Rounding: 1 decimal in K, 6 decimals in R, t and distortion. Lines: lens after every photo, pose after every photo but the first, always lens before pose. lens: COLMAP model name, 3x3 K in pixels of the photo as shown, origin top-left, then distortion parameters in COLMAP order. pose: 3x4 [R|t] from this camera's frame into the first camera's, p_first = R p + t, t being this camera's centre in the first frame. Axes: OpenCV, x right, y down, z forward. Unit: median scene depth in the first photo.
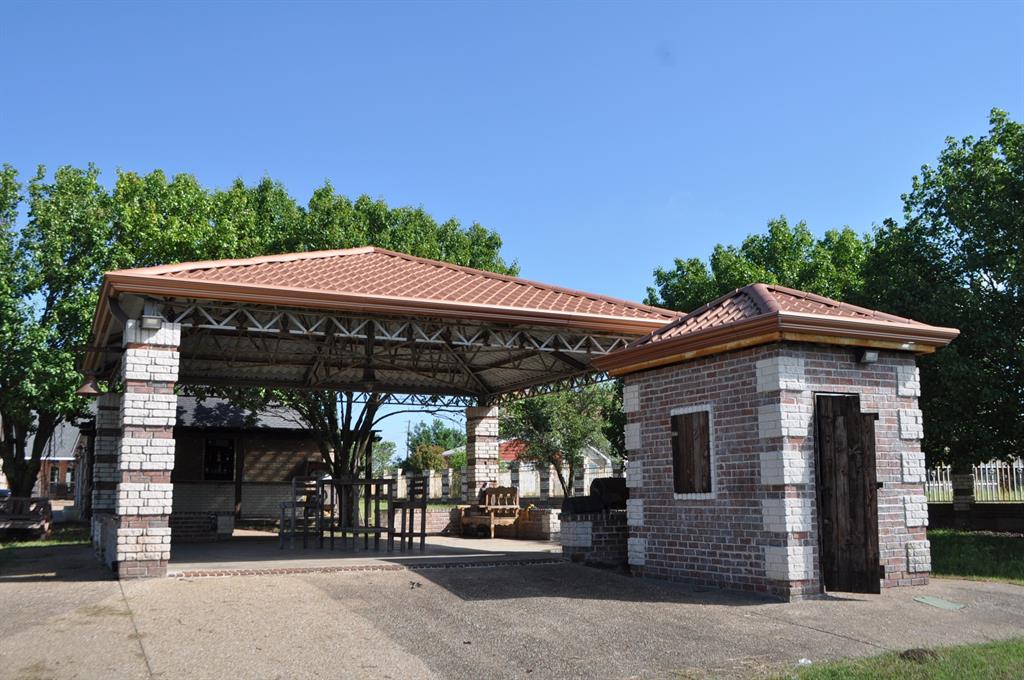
lens RADIAL K [[962.1, 0, 511.8], [0, 962.1, 357.7], [0, 0, 1]] dist [-0.056025, -0.006539]
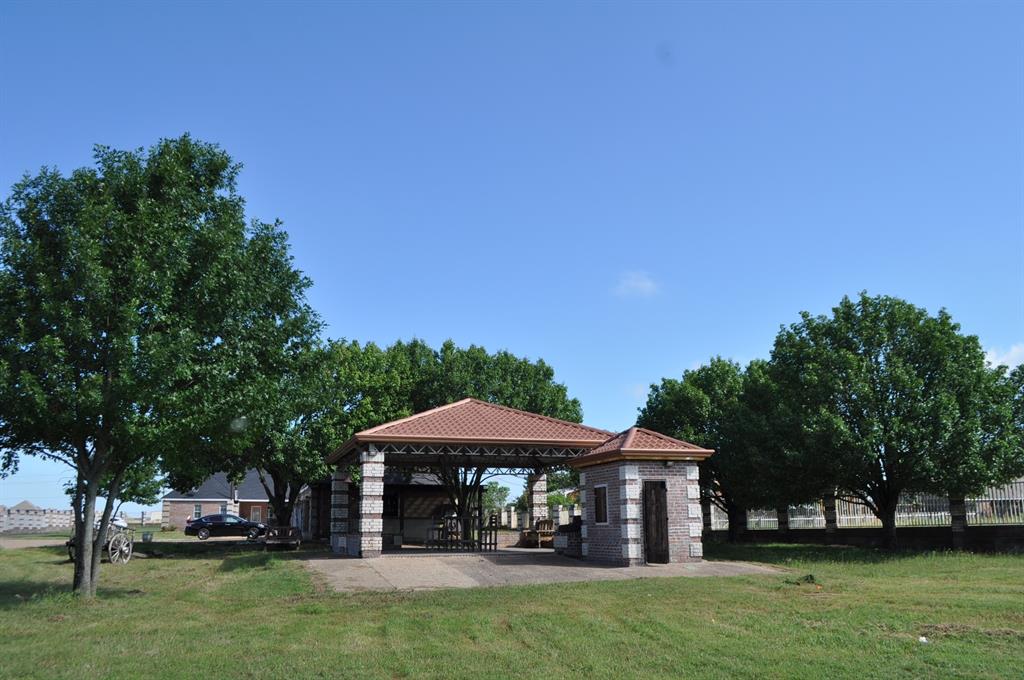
lens RADIAL K [[810.9, 0, 496.4], [0, 810.9, 363.1], [0, 0, 1]] dist [-0.074629, 0.010210]
pose [[0.988586, -0.030946, -0.147447, 0.242320], [0.022341, 0.997969, -0.059663, -0.132703], [0.148994, 0.055688, 0.987269, -0.988892]]
